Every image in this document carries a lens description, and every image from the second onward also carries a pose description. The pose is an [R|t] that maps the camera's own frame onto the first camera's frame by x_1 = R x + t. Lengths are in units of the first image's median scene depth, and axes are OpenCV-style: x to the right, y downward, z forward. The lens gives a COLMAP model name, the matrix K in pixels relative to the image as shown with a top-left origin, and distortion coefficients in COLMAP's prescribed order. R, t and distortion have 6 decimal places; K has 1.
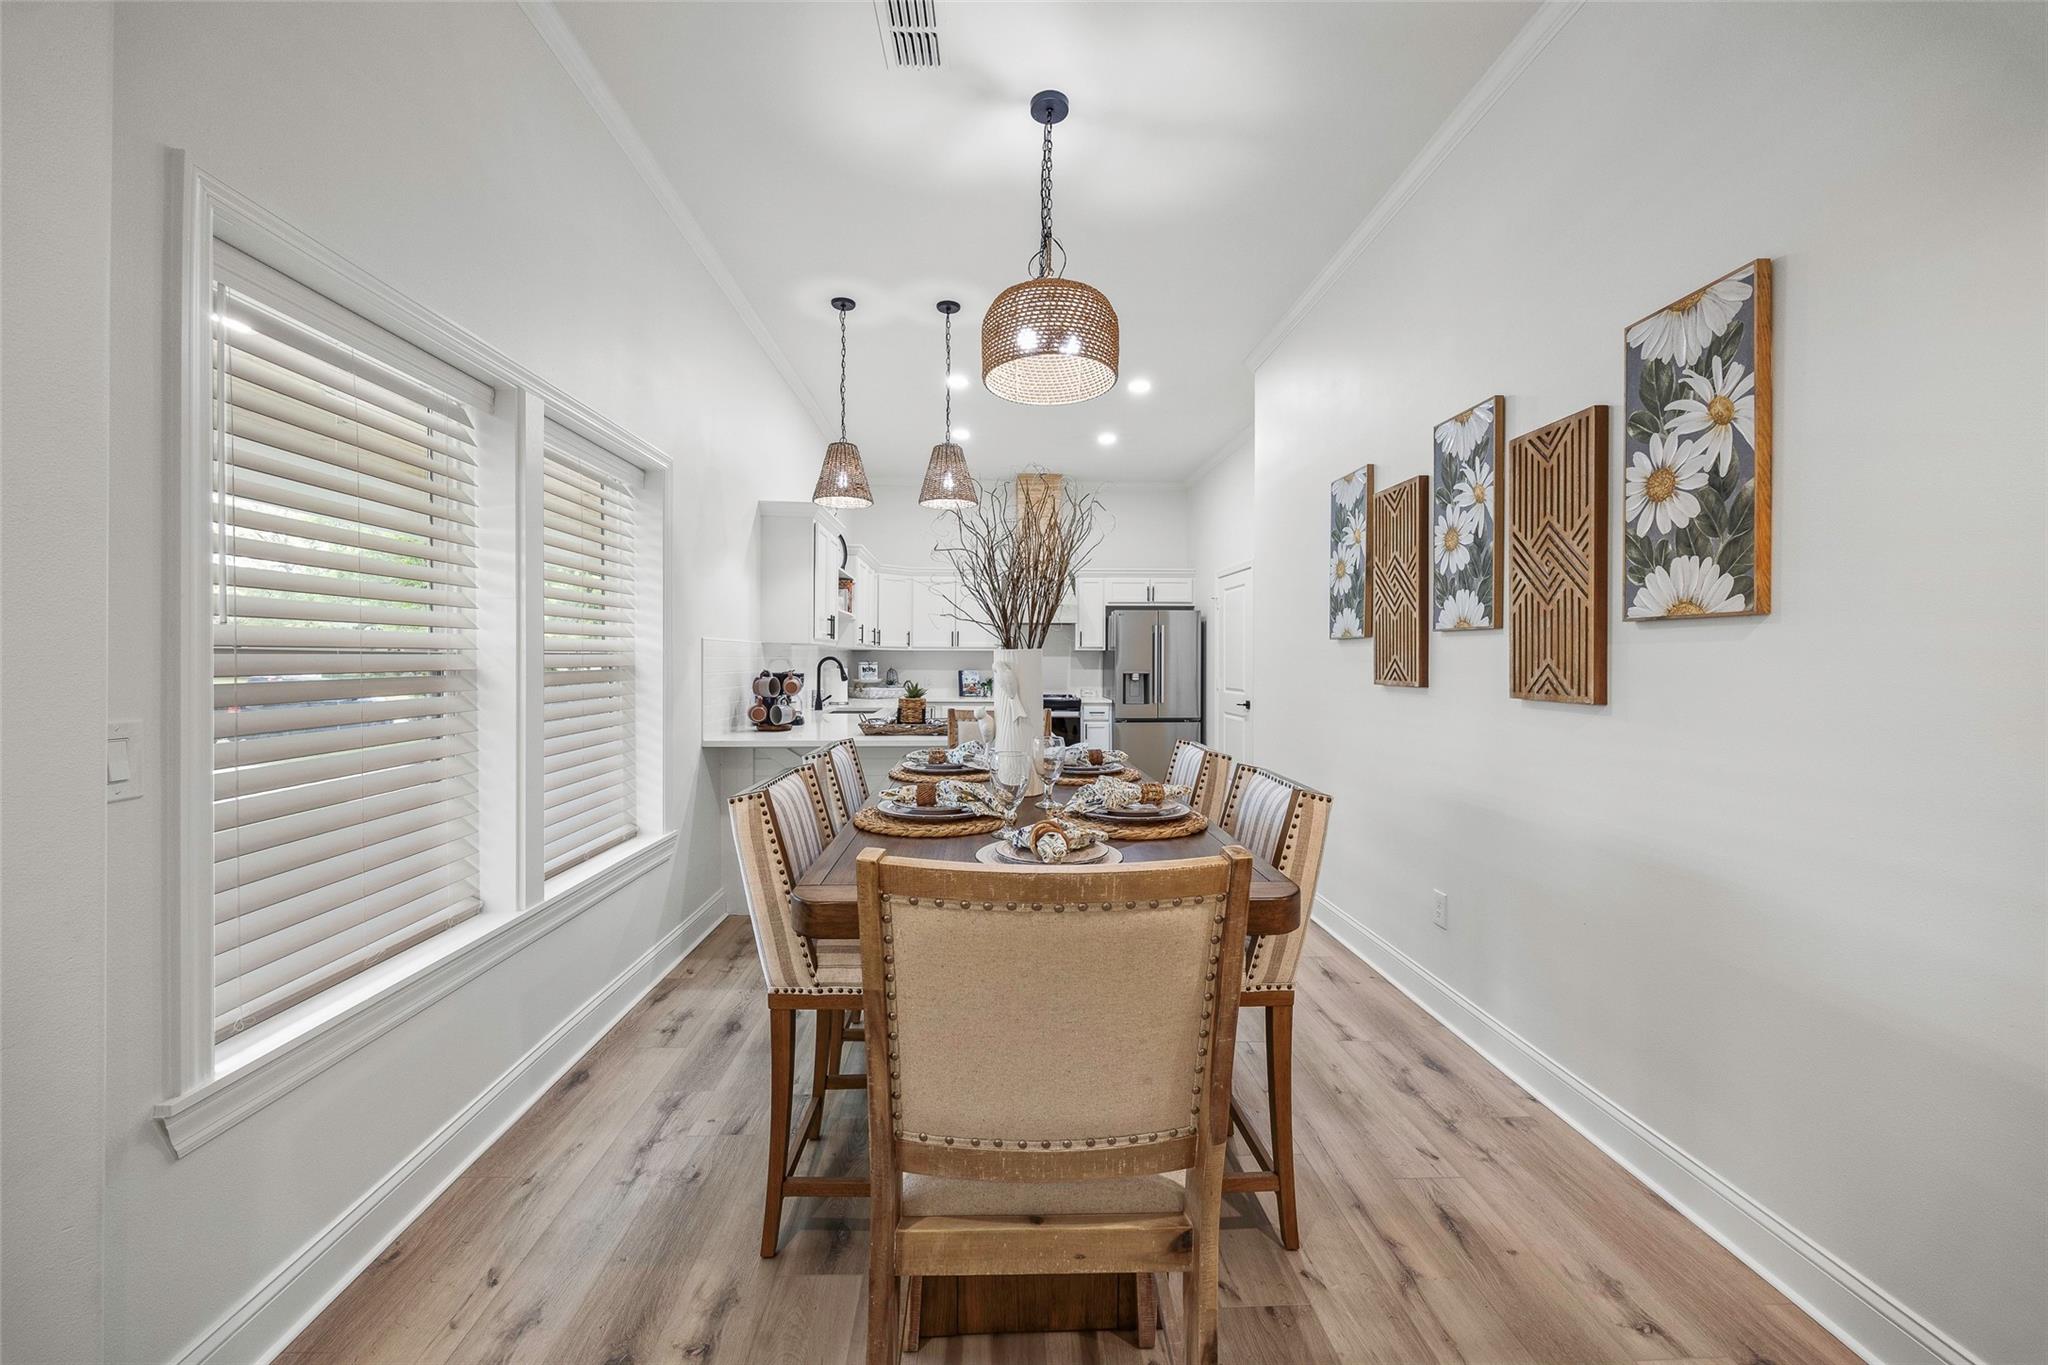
lens RADIAL K [[785.0, 0, 960.1], [0, 785.0, 657.8], [0, 0, 1]] dist [0.006217, -0.000747]
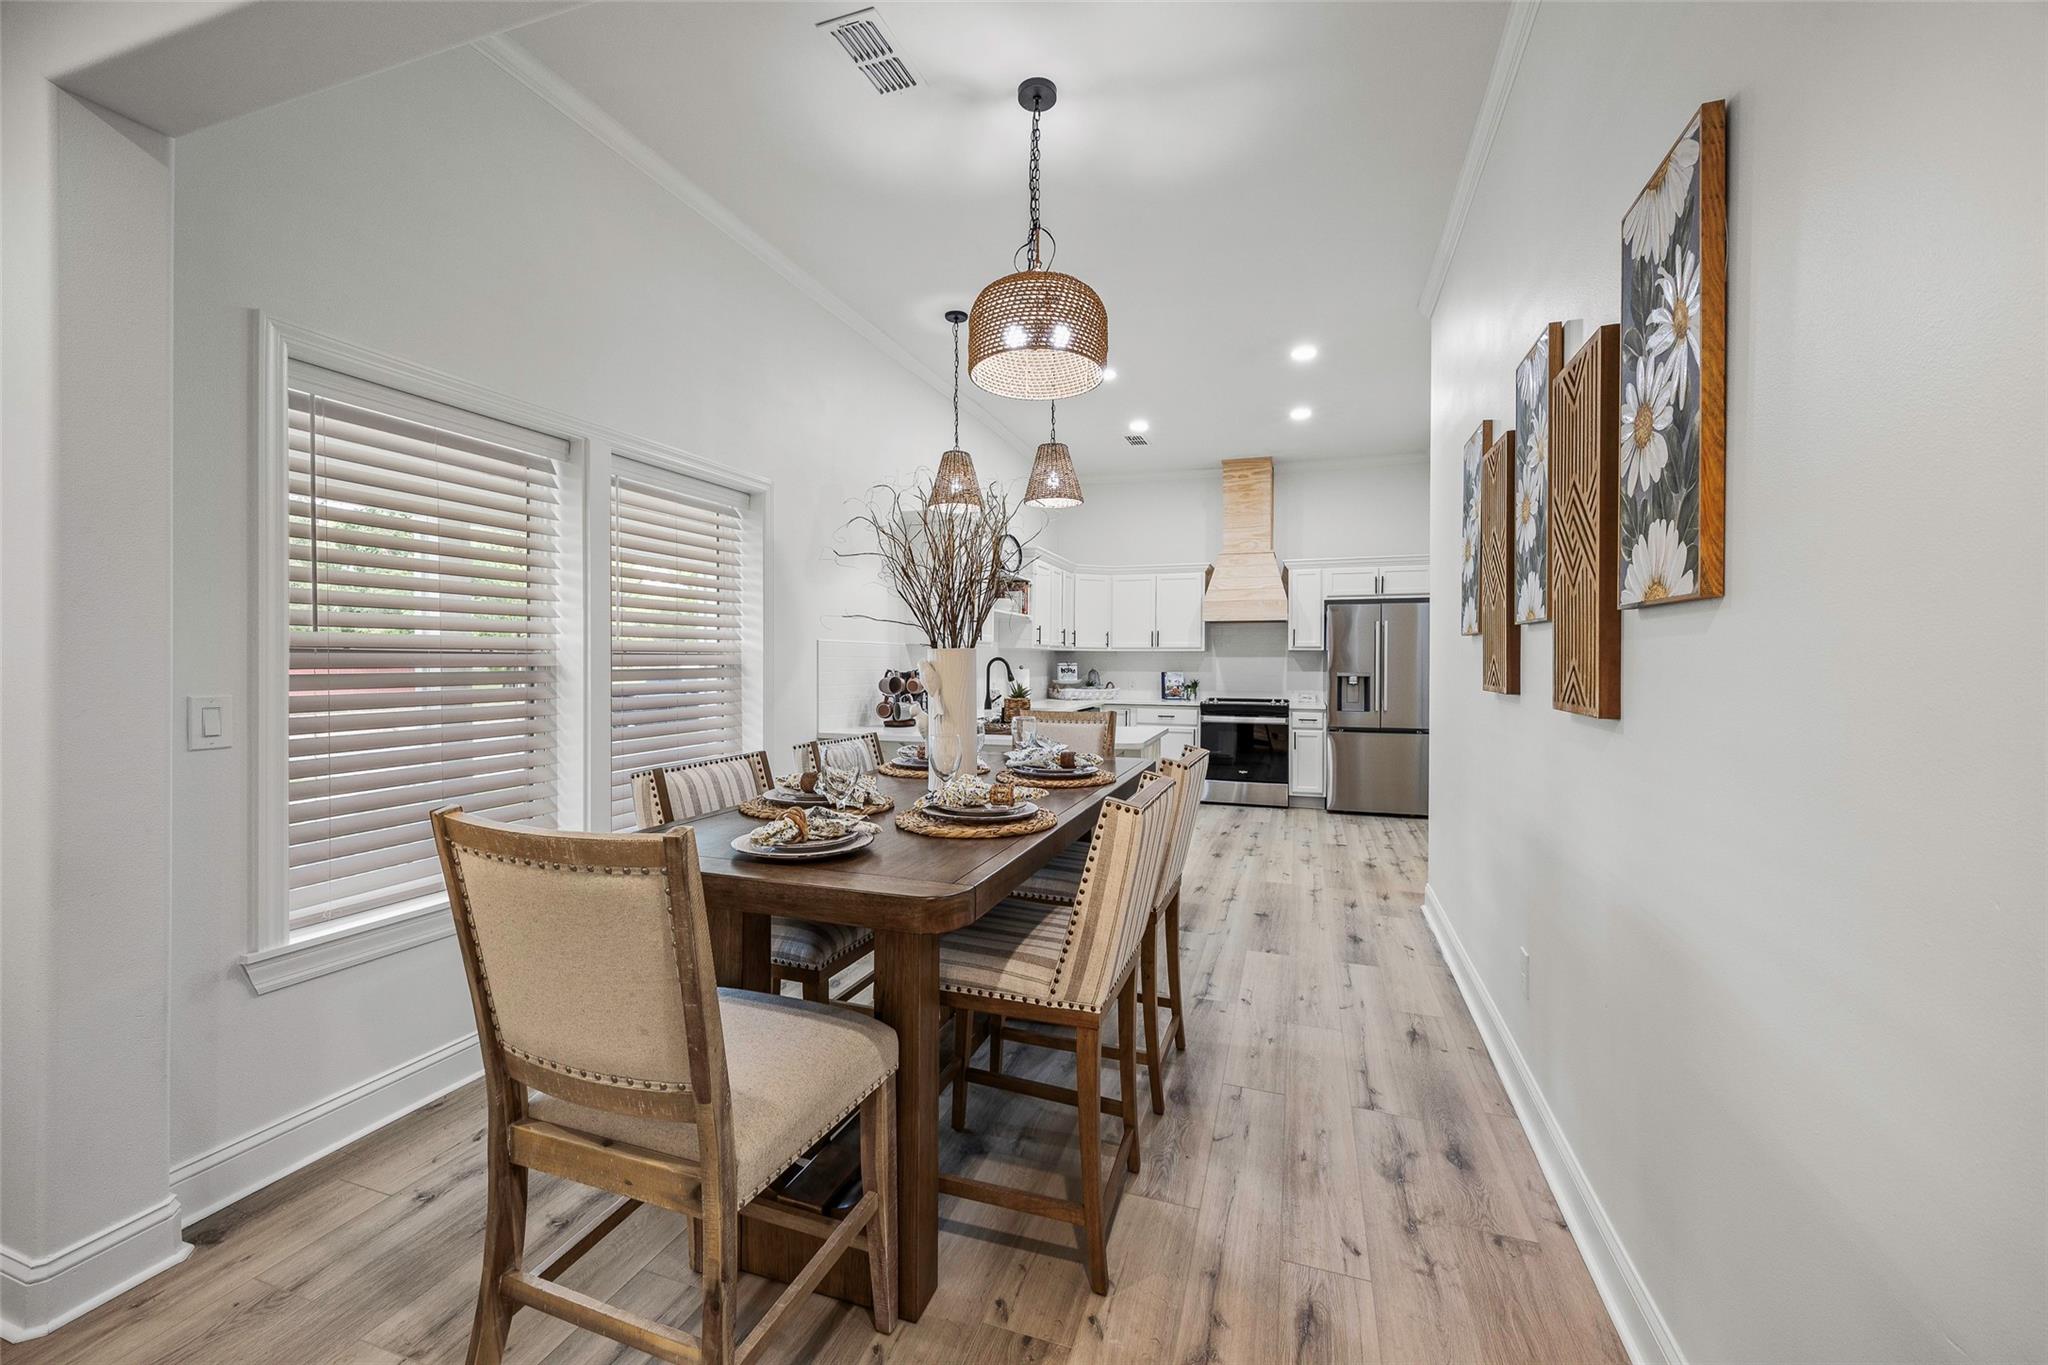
lens RADIAL K [[785.0, 0, 962.3], [0, 785.0, 660.1], [0, 0, 1]] dist [0.006217, -0.000747]
pose [[0.932782, 0.001591, -0.360437, 0.380495], [-0.001345, 0.999999, 0.000933, 0.003354], [0.360438, -0.000386, 0.932783, 0.049540]]
